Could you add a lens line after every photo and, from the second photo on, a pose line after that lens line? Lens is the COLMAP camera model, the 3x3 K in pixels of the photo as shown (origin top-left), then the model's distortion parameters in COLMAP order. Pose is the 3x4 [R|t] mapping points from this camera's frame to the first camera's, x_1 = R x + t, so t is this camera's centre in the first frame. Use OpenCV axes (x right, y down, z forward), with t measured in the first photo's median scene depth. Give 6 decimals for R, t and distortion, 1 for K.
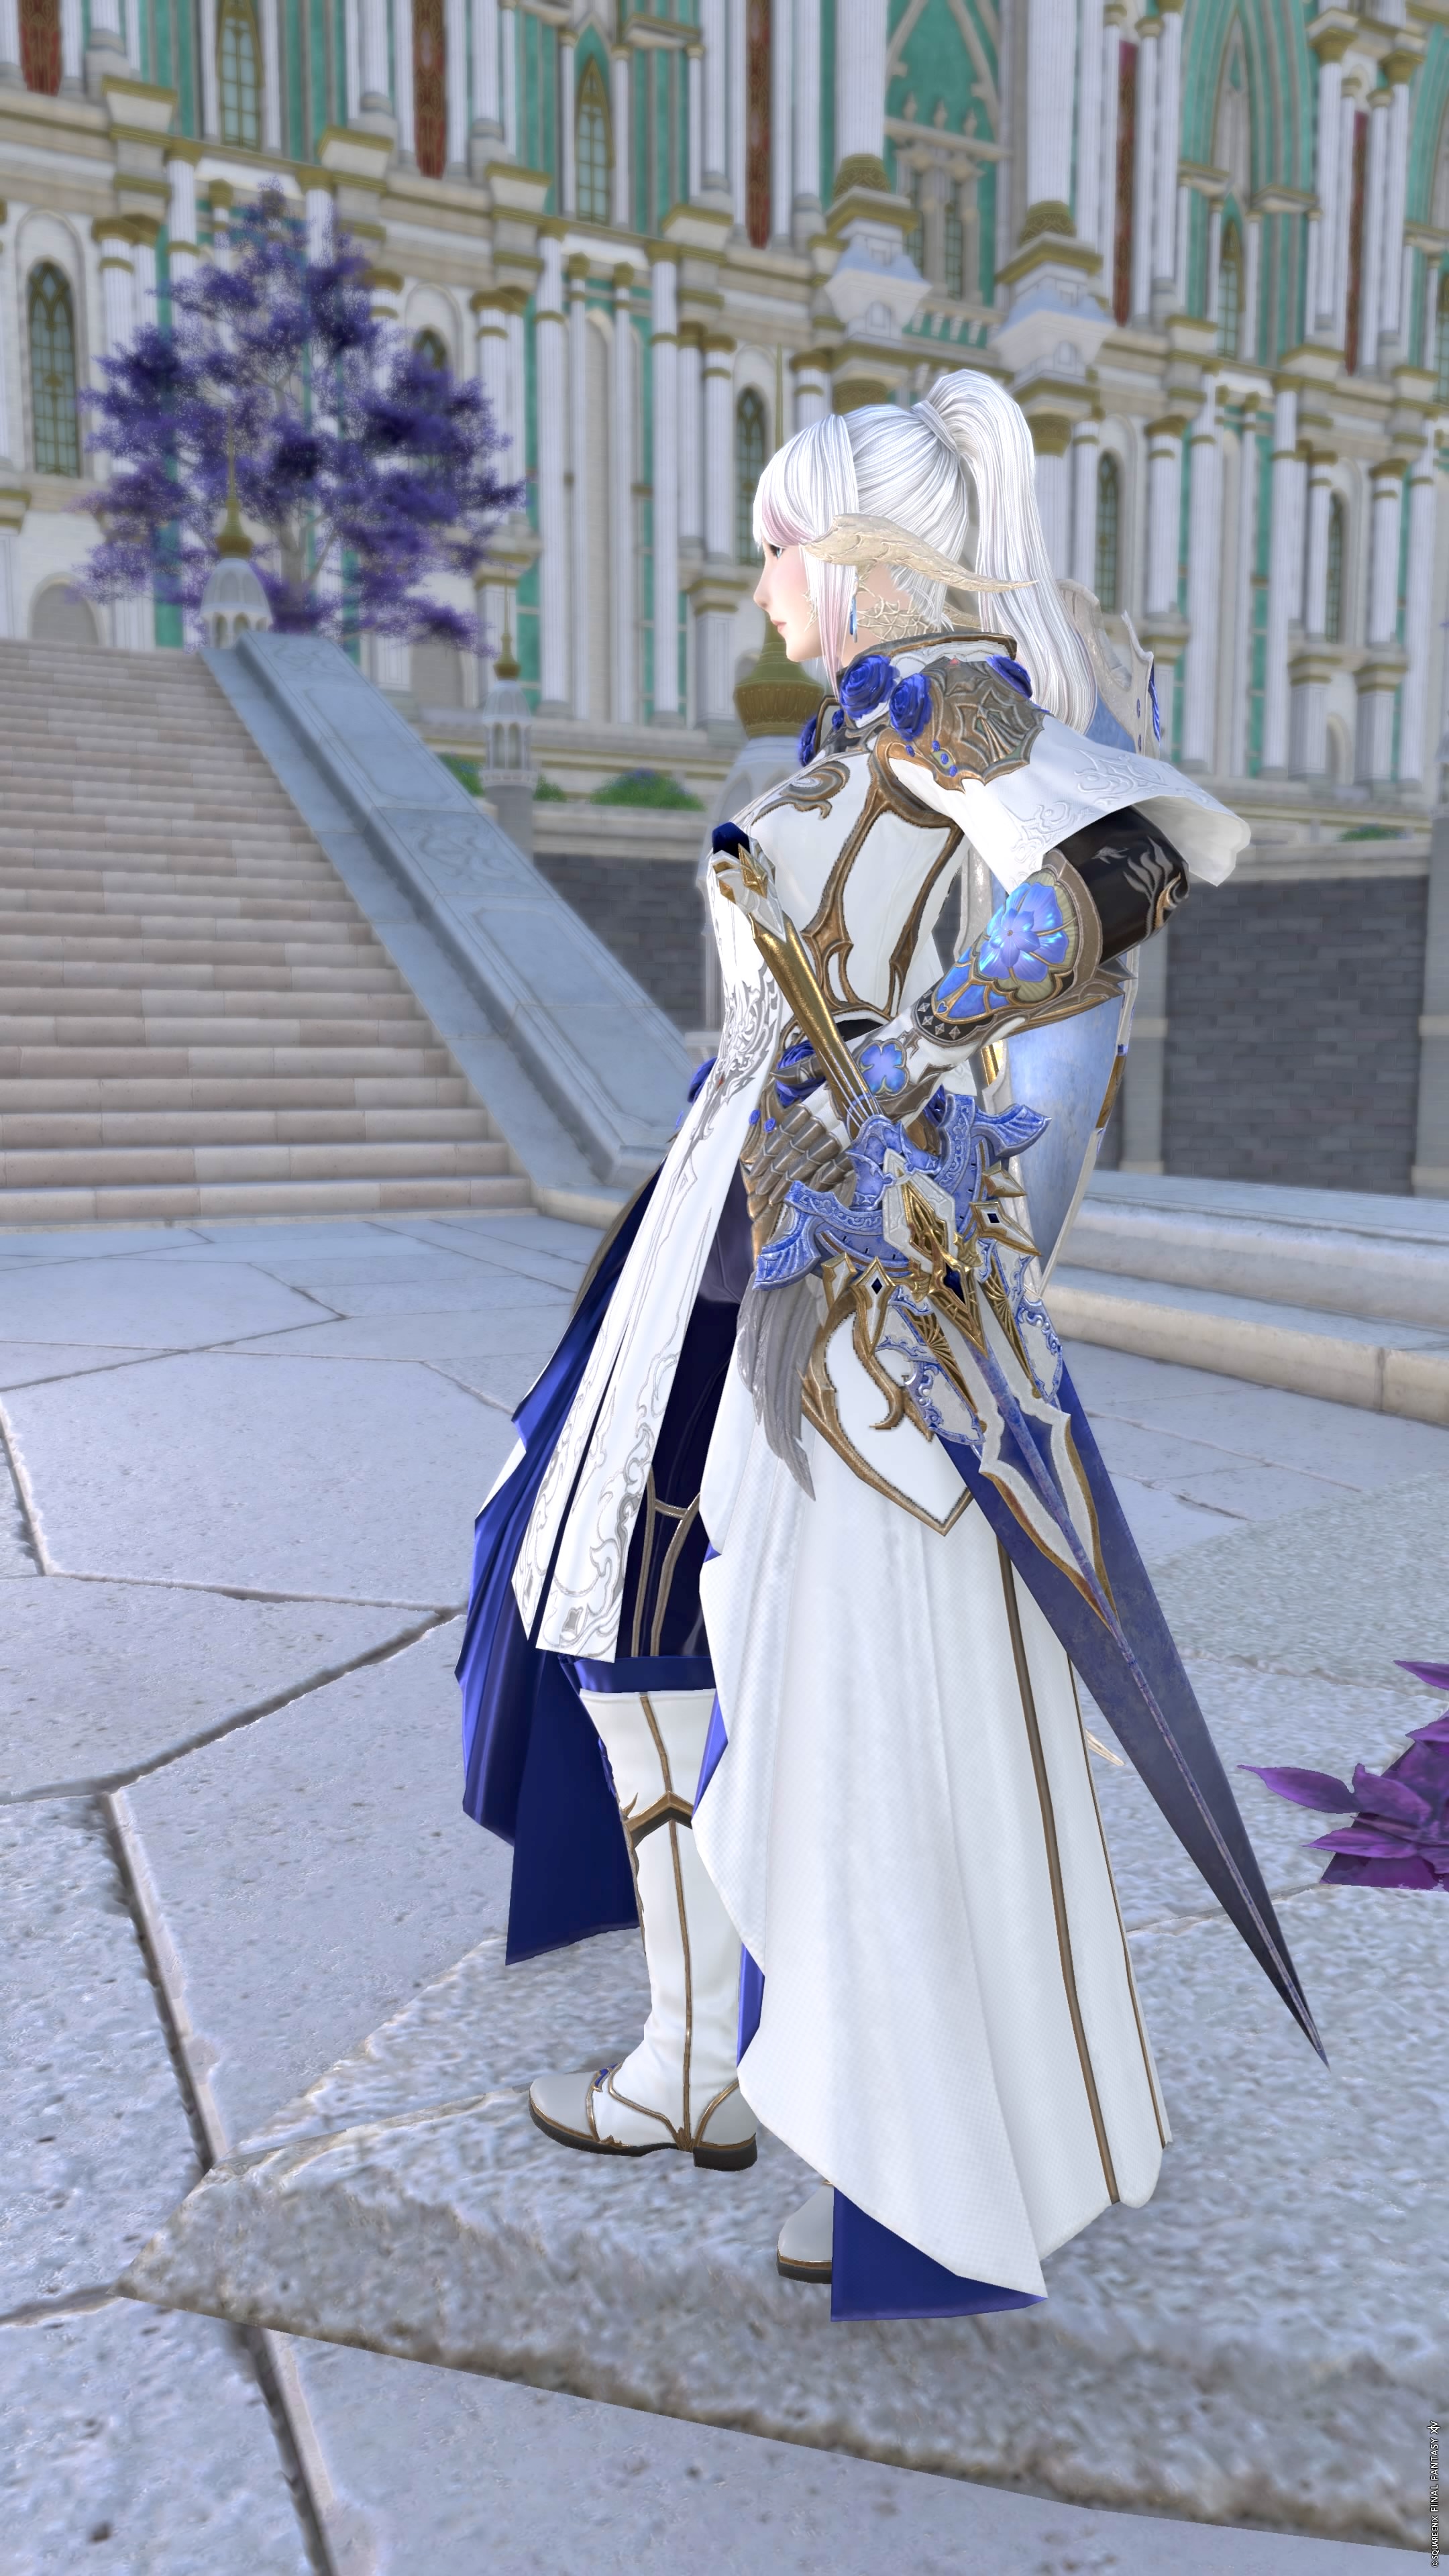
lens RADIAL K [[1747.3, 0, 744.1], [0, 1747.3, 1305.4], [0, 0, 1]] dist [-0.000113, 0.001268]
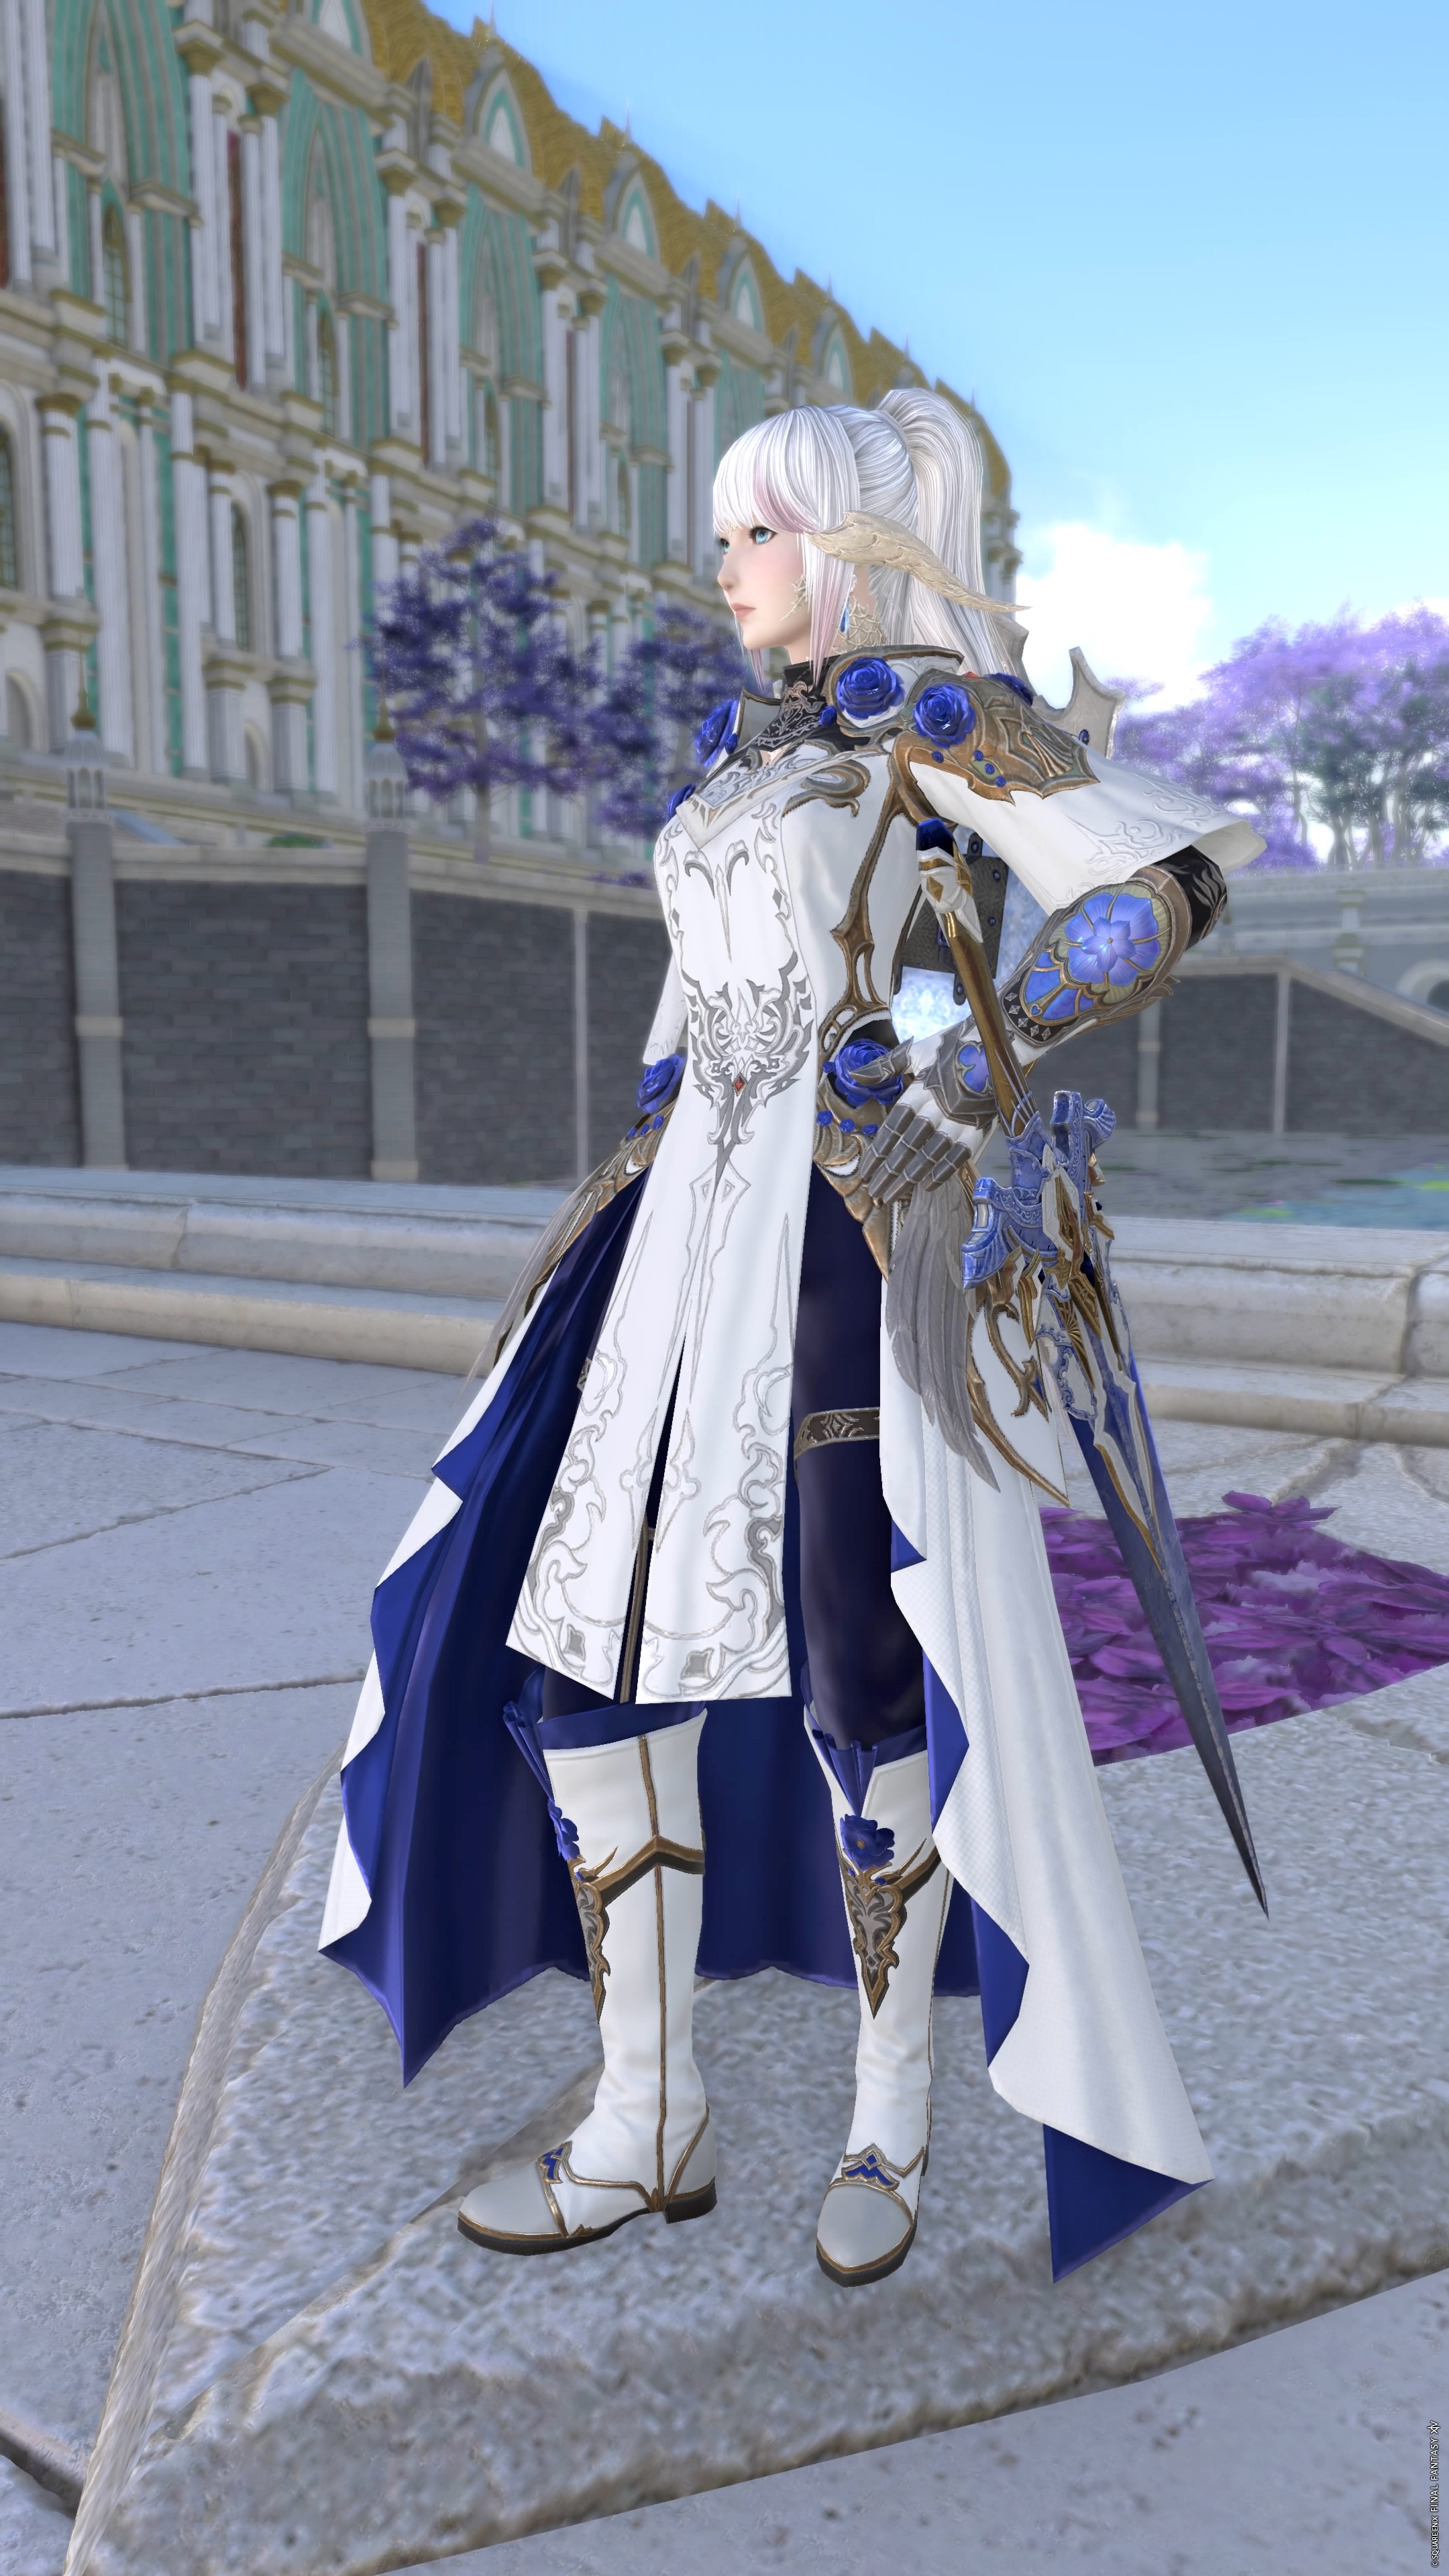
lens RADIAL K [[1747.3, 0, 709.4], [0, 1747.3, 1303.3], [0, 0, 1]] dist [-0.000113, 0.001268]
pose [[0.840617, -0.079077, 0.535826, -0.478000], [0.079817, 0.996570, 0.021853, -0.025329], [-0.535717, 0.024398, 0.844045, 0.173027]]
